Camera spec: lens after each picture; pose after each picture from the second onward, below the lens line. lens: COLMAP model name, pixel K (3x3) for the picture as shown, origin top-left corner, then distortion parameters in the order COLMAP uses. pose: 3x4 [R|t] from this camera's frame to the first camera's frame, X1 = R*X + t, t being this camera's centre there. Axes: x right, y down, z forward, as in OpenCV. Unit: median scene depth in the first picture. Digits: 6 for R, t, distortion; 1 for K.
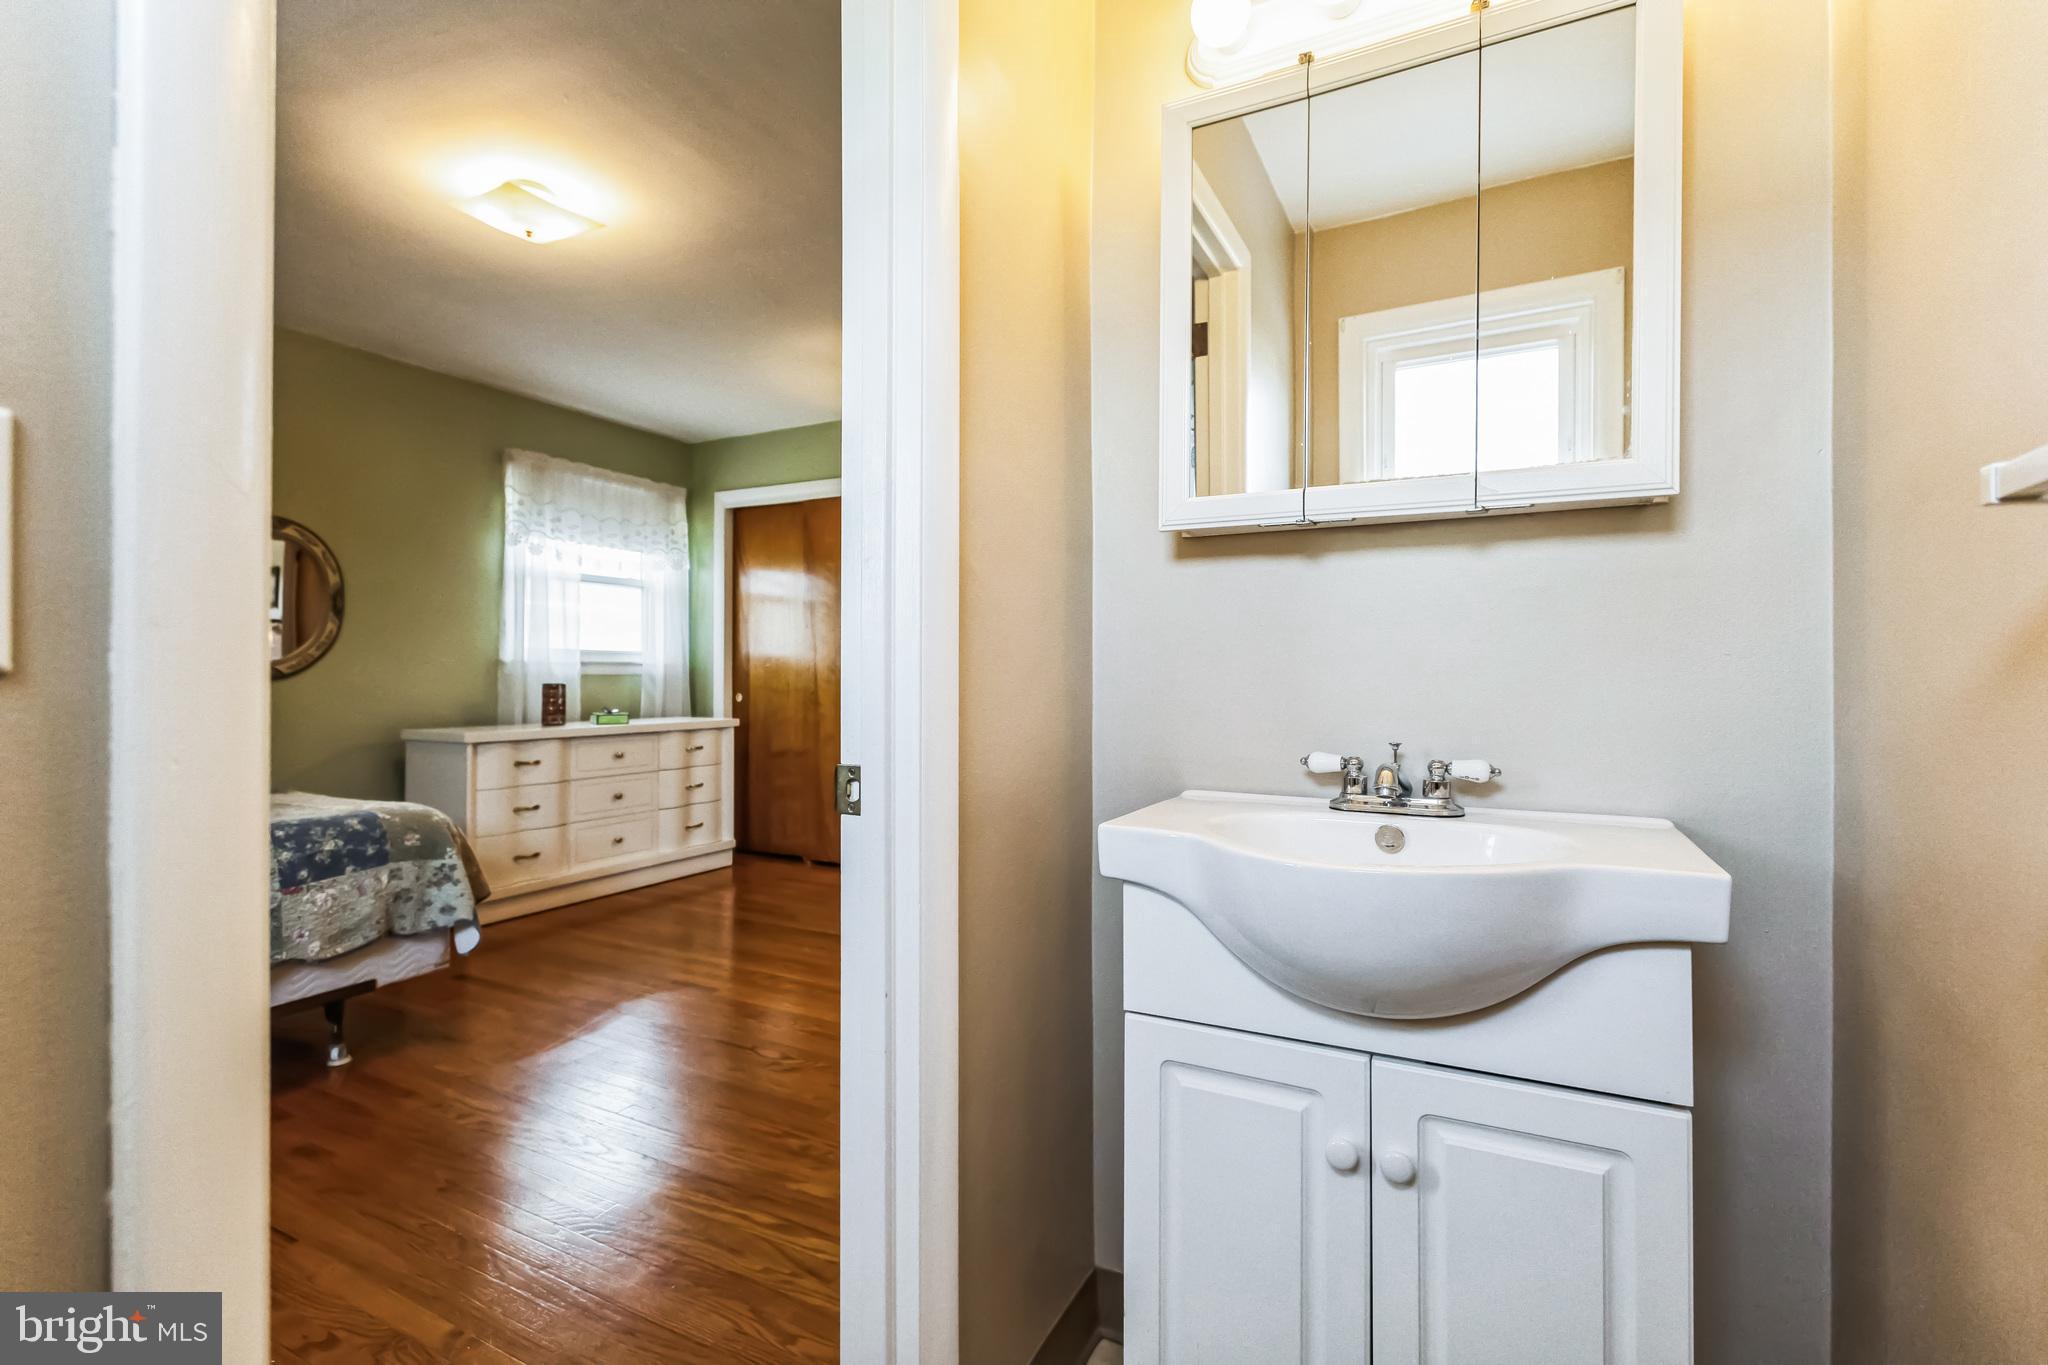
lens RADIAL K [[923.7, 0, 1031.5], [0, 923.7, 678.7], [0, 0, 1]] dist [0.001318, -0.000003]
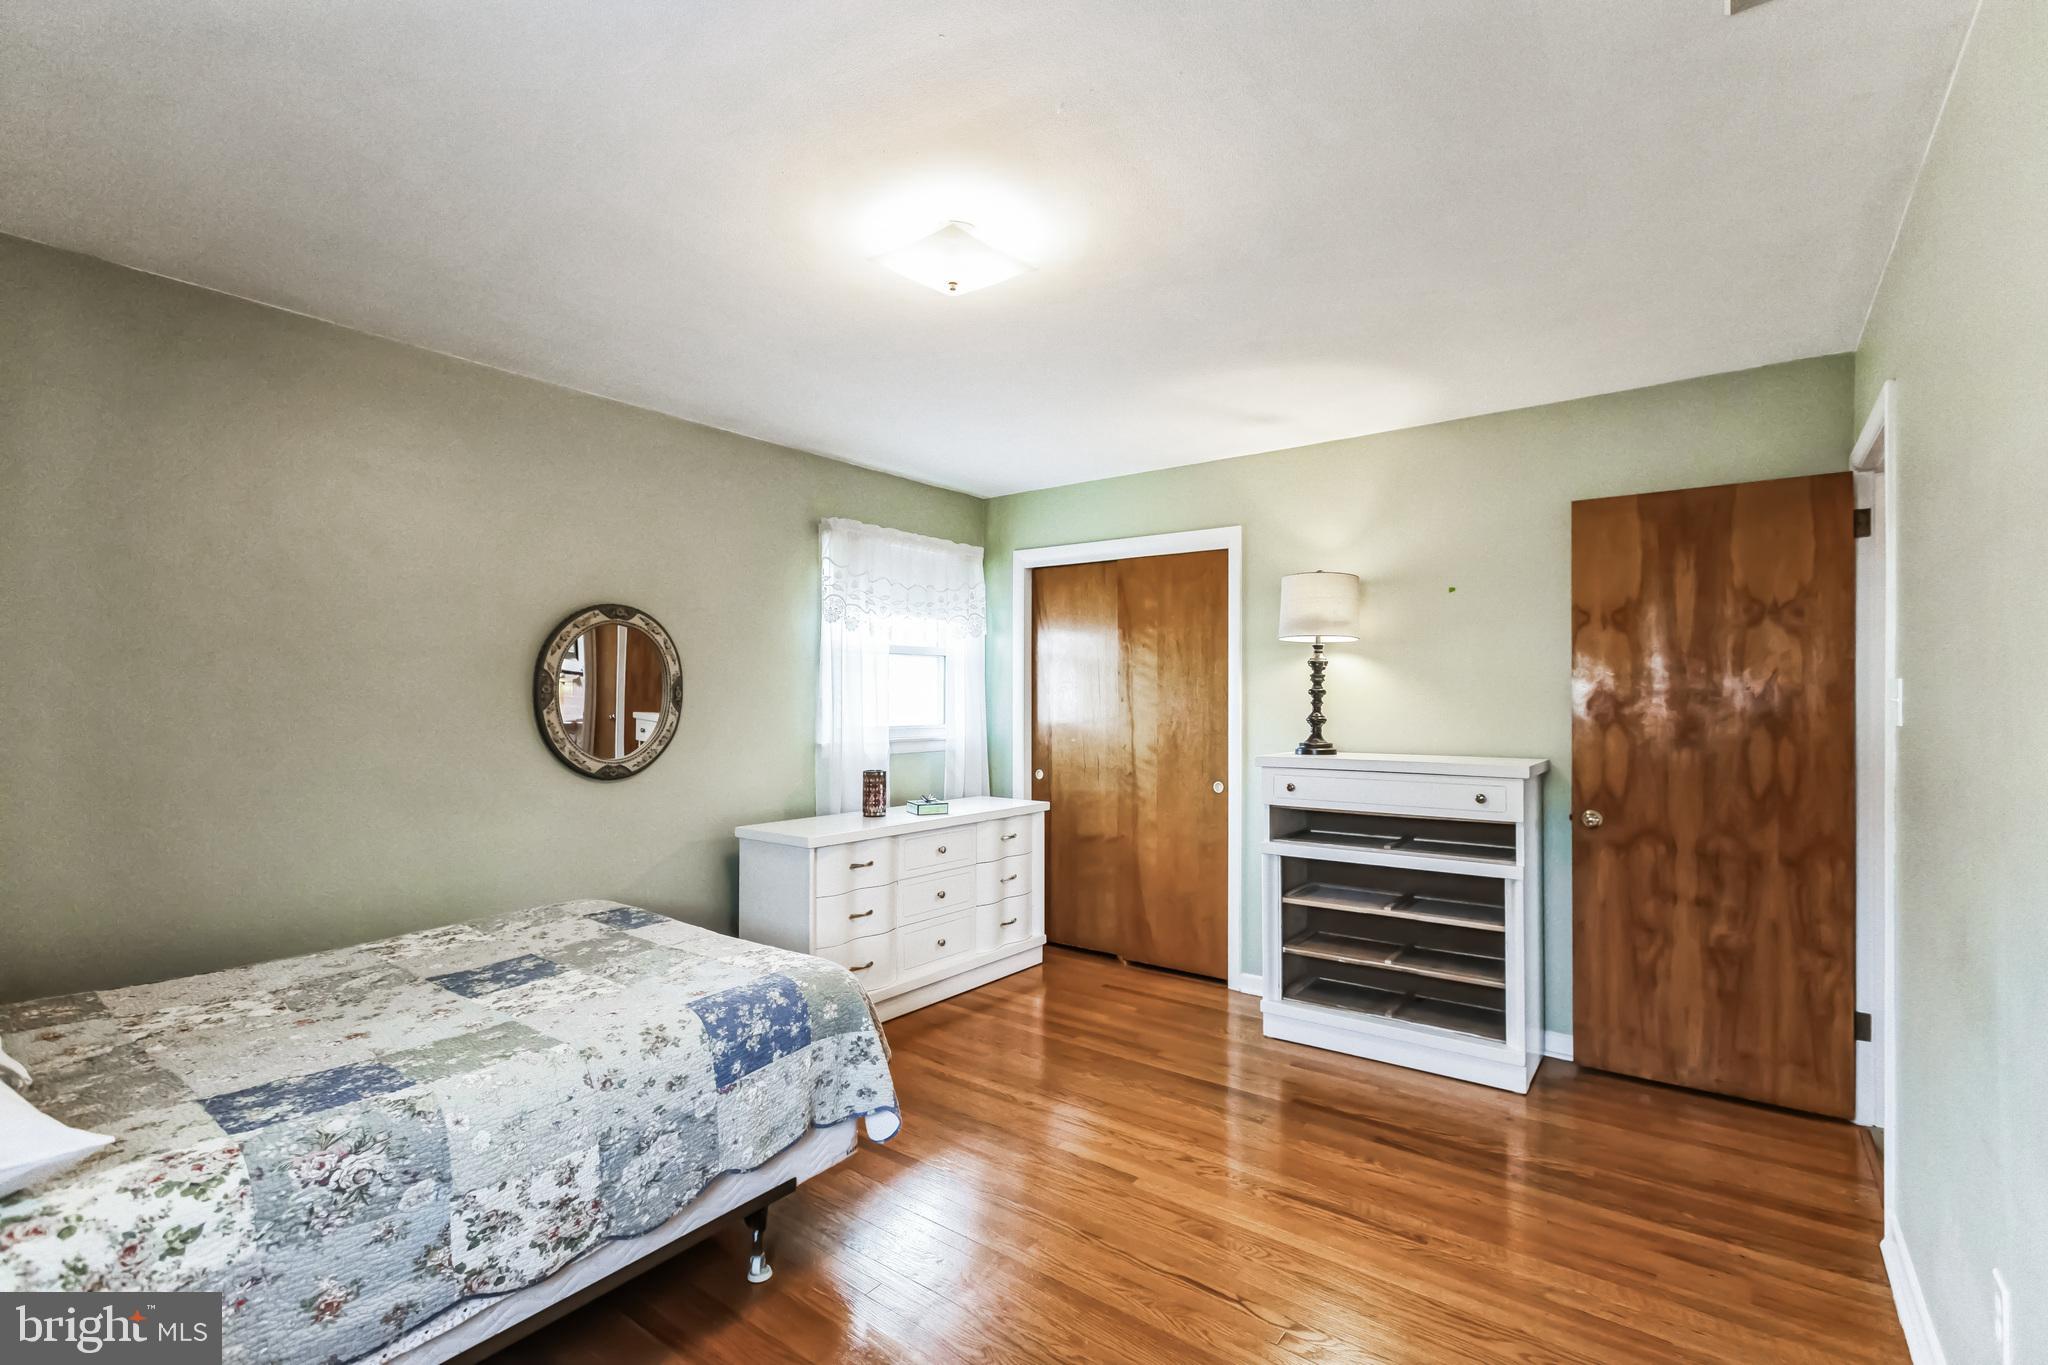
lens RADIAL K [[928.0, 0, 1030.7], [0, 928.0, 701.2], [0, 0, 1]] dist [-0.001050, -0.000141]
pose [[0.984153, -0.002429, -0.177305, -0.229307], [0.002521, 0.999997, 0.000292, -0.074030], [0.177303, -0.000734, 0.984156, 0.133499]]
